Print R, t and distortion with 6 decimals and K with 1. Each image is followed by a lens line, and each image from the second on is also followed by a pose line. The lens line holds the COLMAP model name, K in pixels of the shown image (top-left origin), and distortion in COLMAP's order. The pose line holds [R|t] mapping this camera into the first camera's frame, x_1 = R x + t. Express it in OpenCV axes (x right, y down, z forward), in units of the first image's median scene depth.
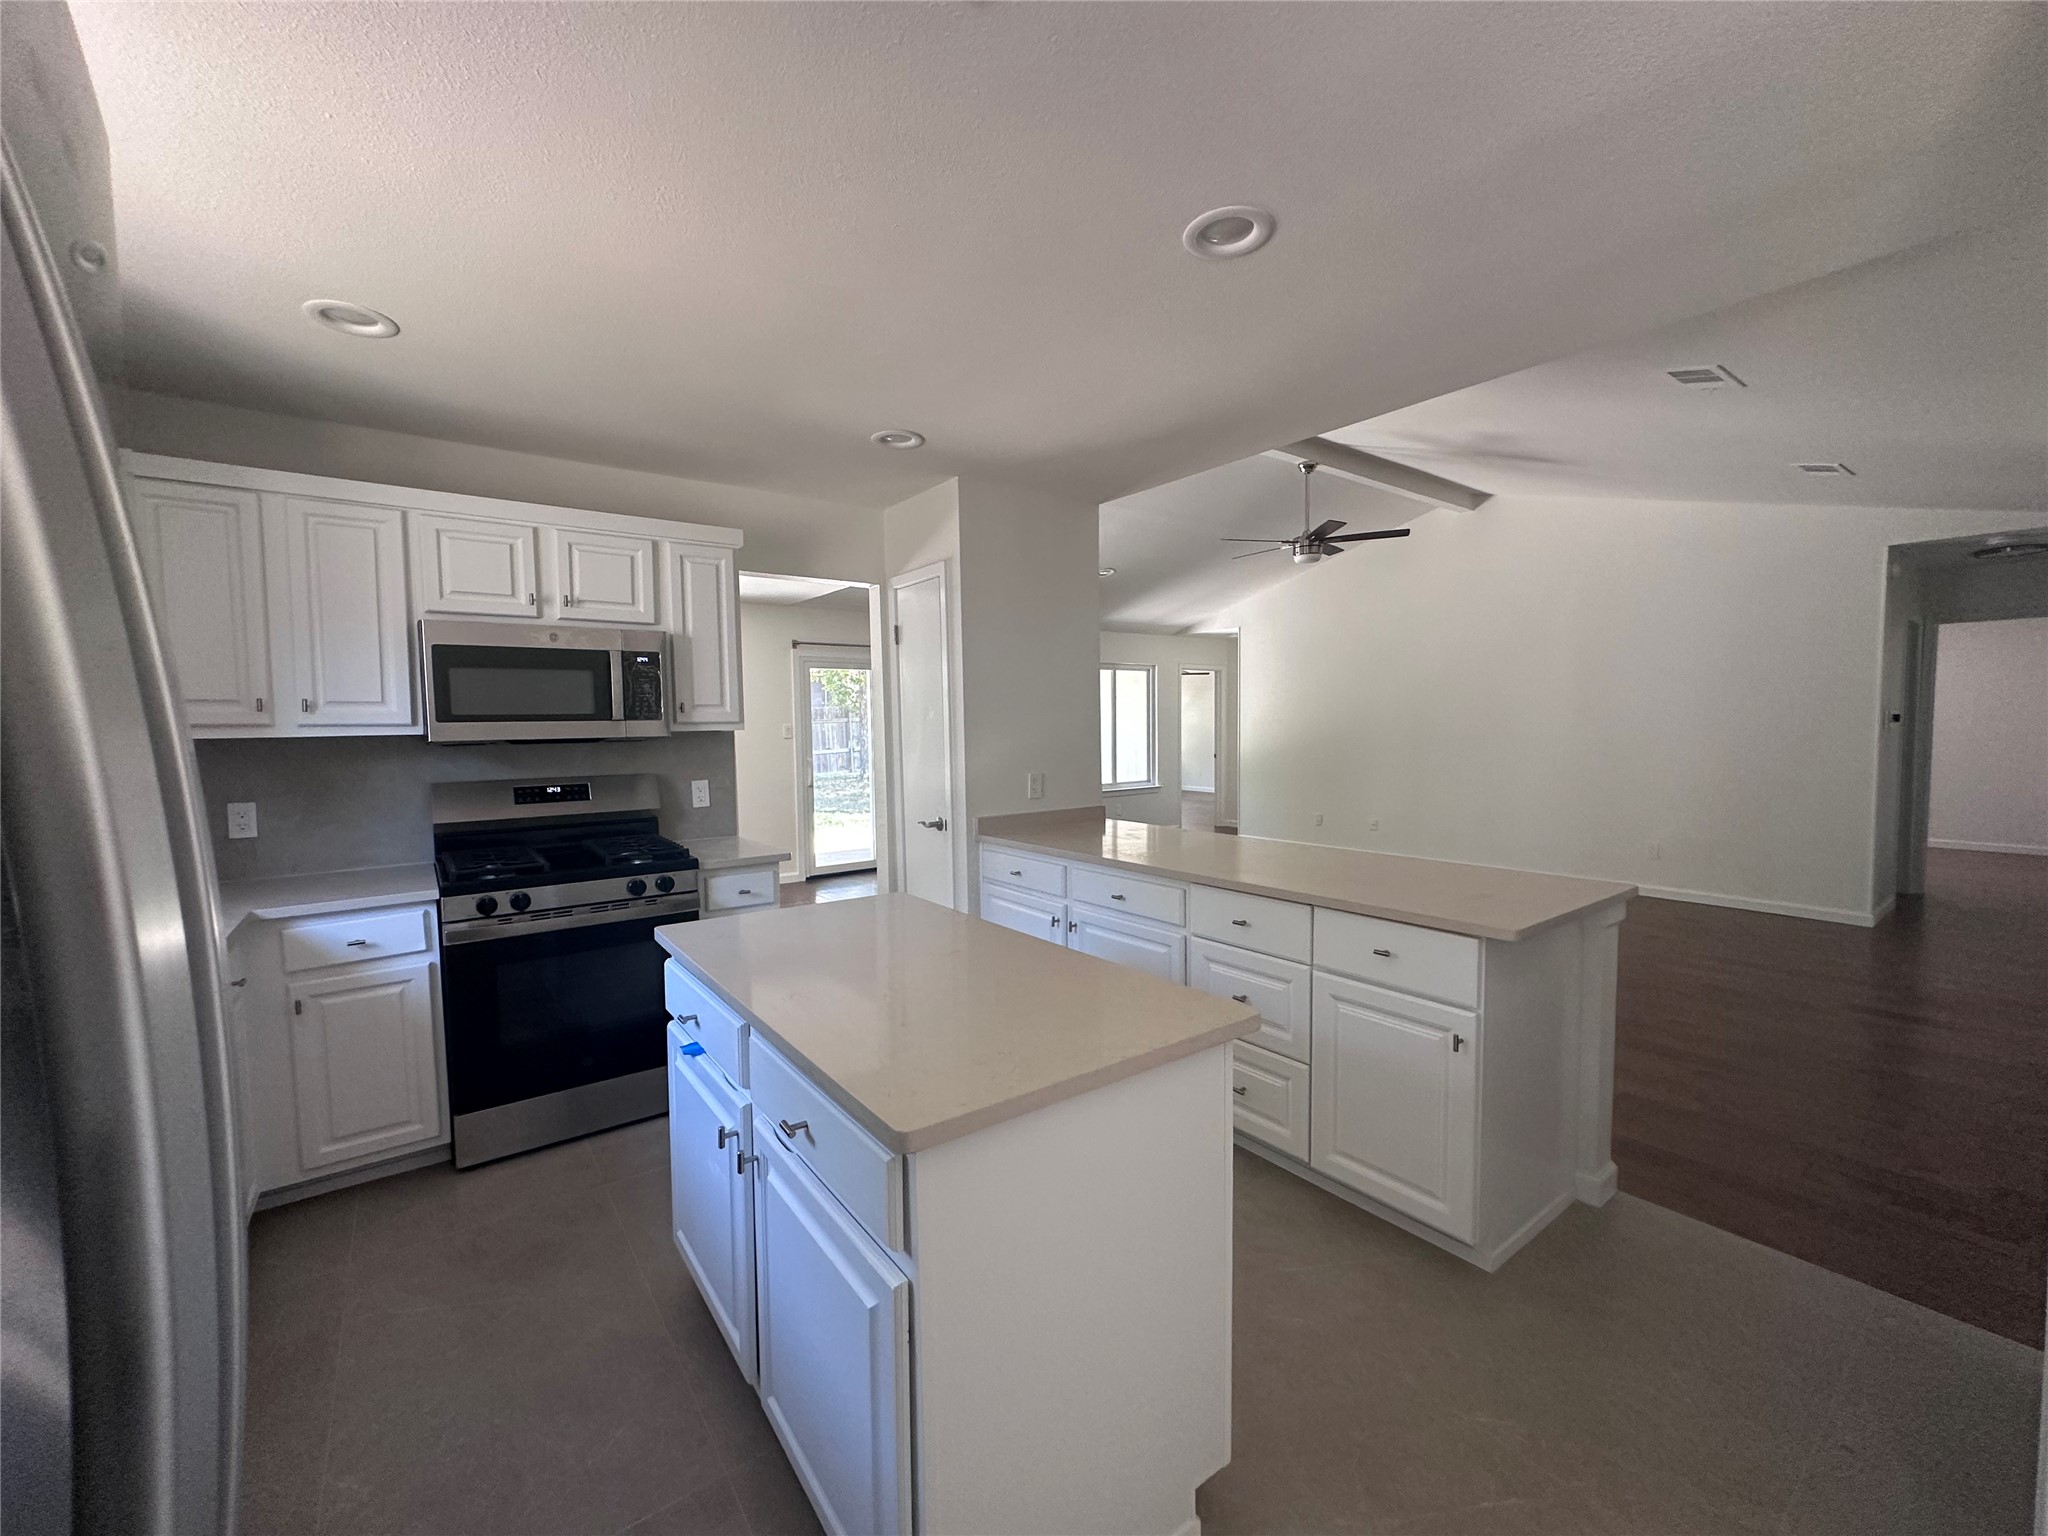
lens RADIAL K [[822.0, 0, 1021.9], [0, 822.0, 767.6], [0, 0, 1]] dist [-0.001666, -0.000372]
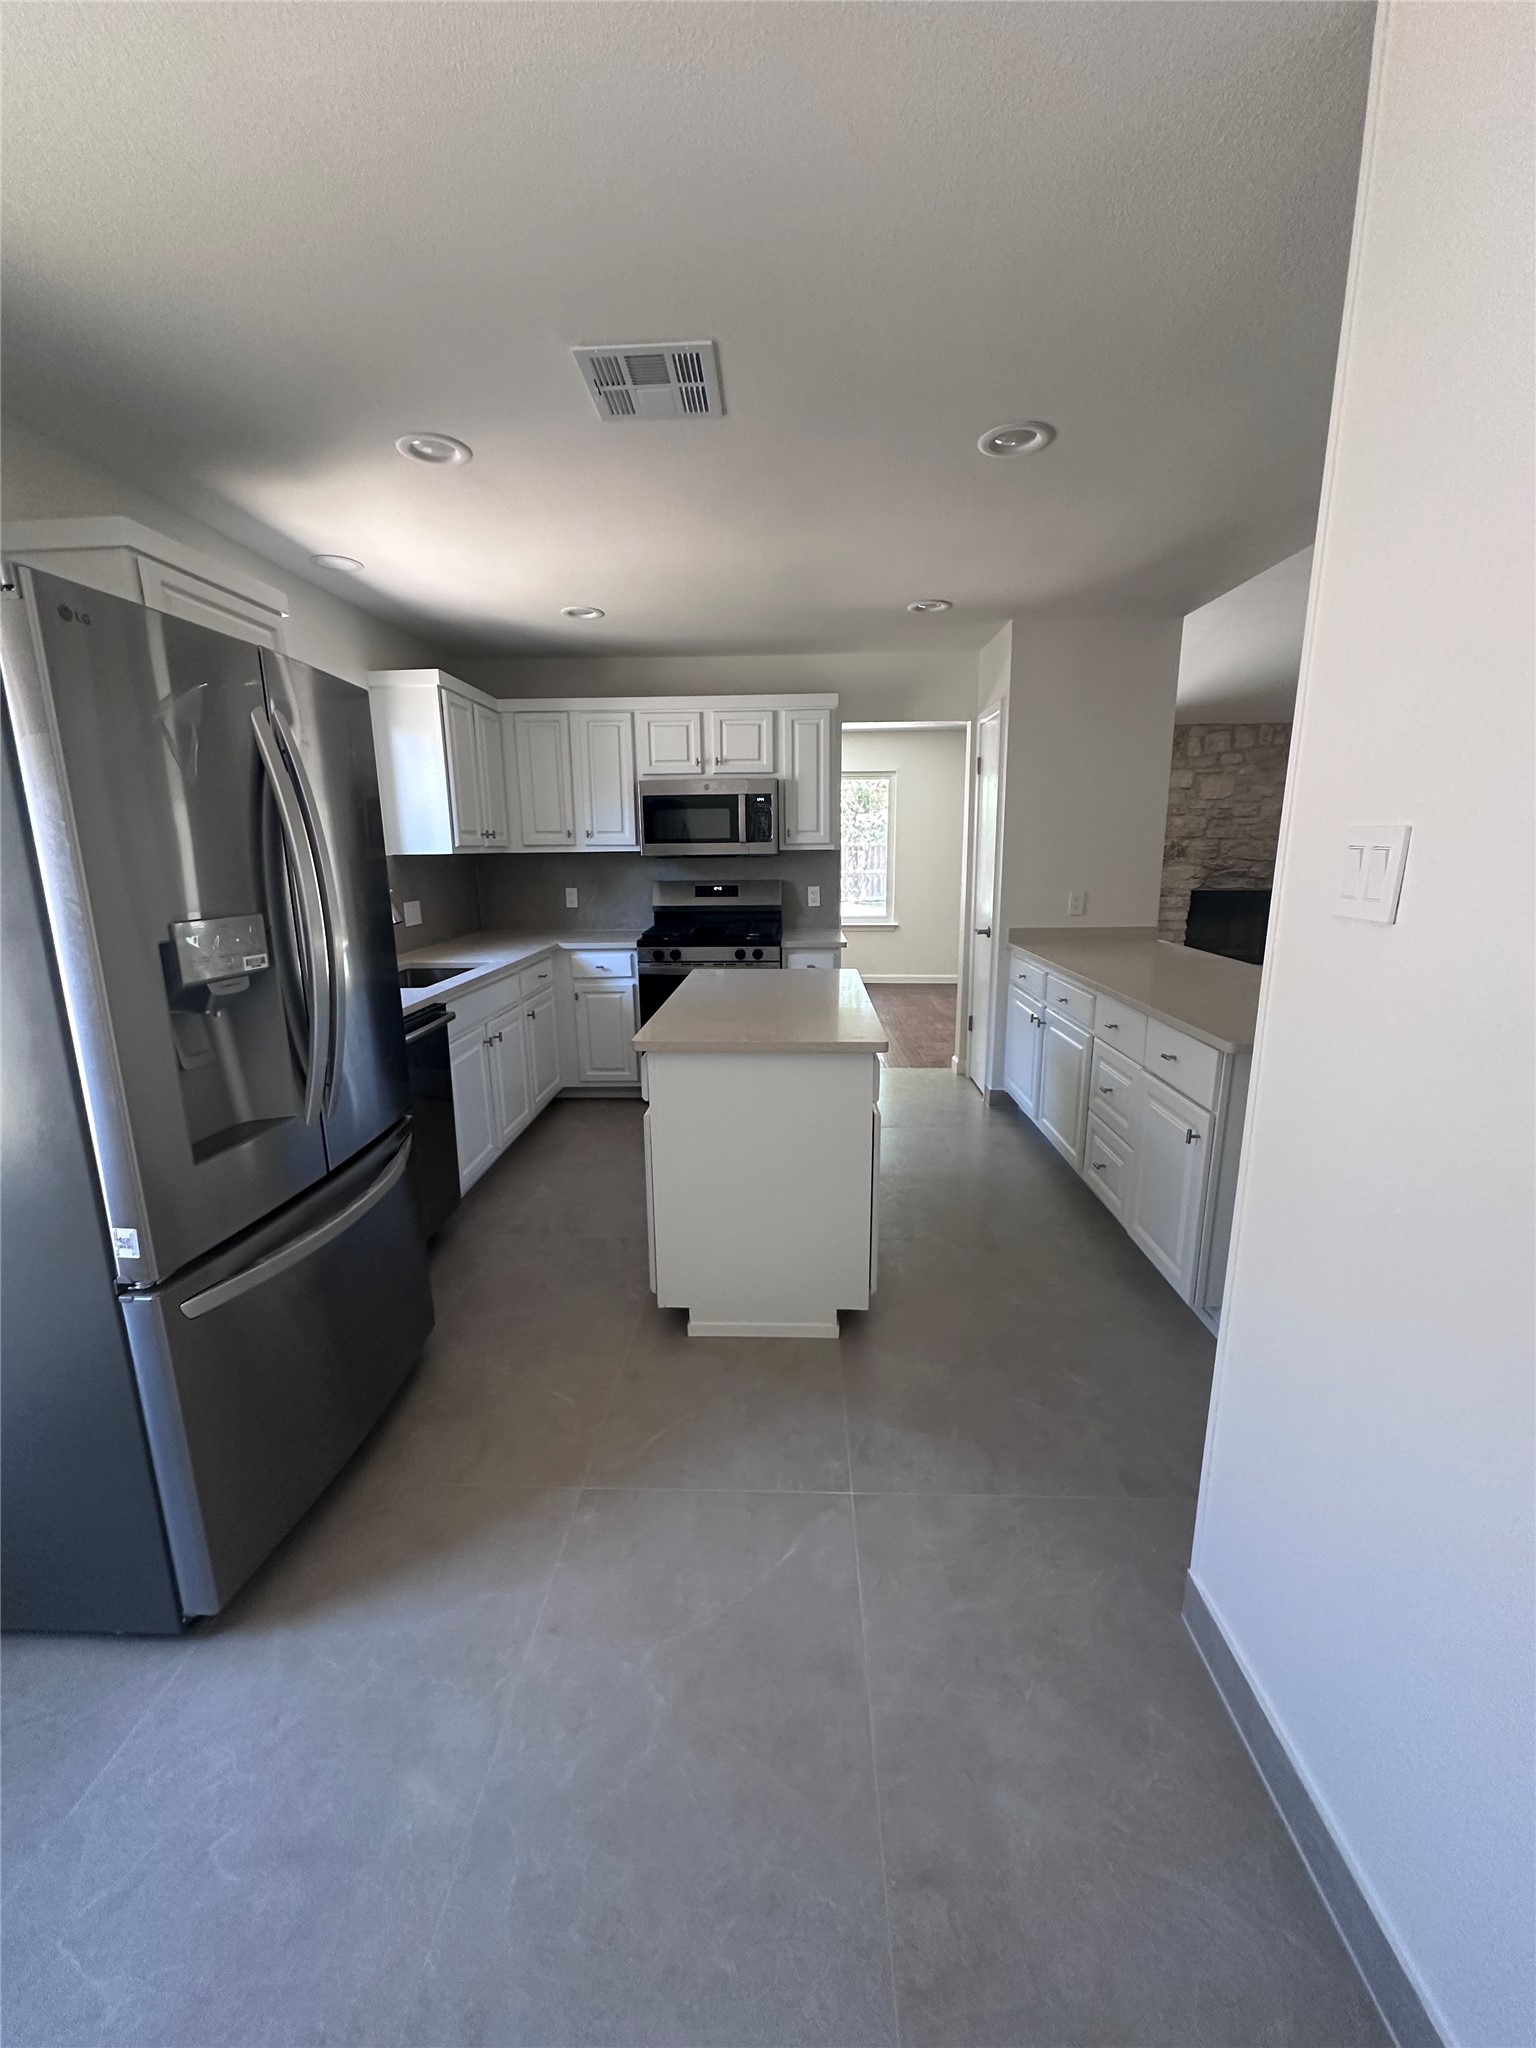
lens RADIAL K [[822.0, 0, 767.8], [0, 822.0, 1022.9], [0, 0, 1]] dist [-0.001666, -0.000372]
pose [[0.783034, 0.138959, -0.606258, 0.503419], [-0.033875, 0.982805, 0.181514, -0.008319], [0.621056, -0.121594, 0.774277, -0.168691]]
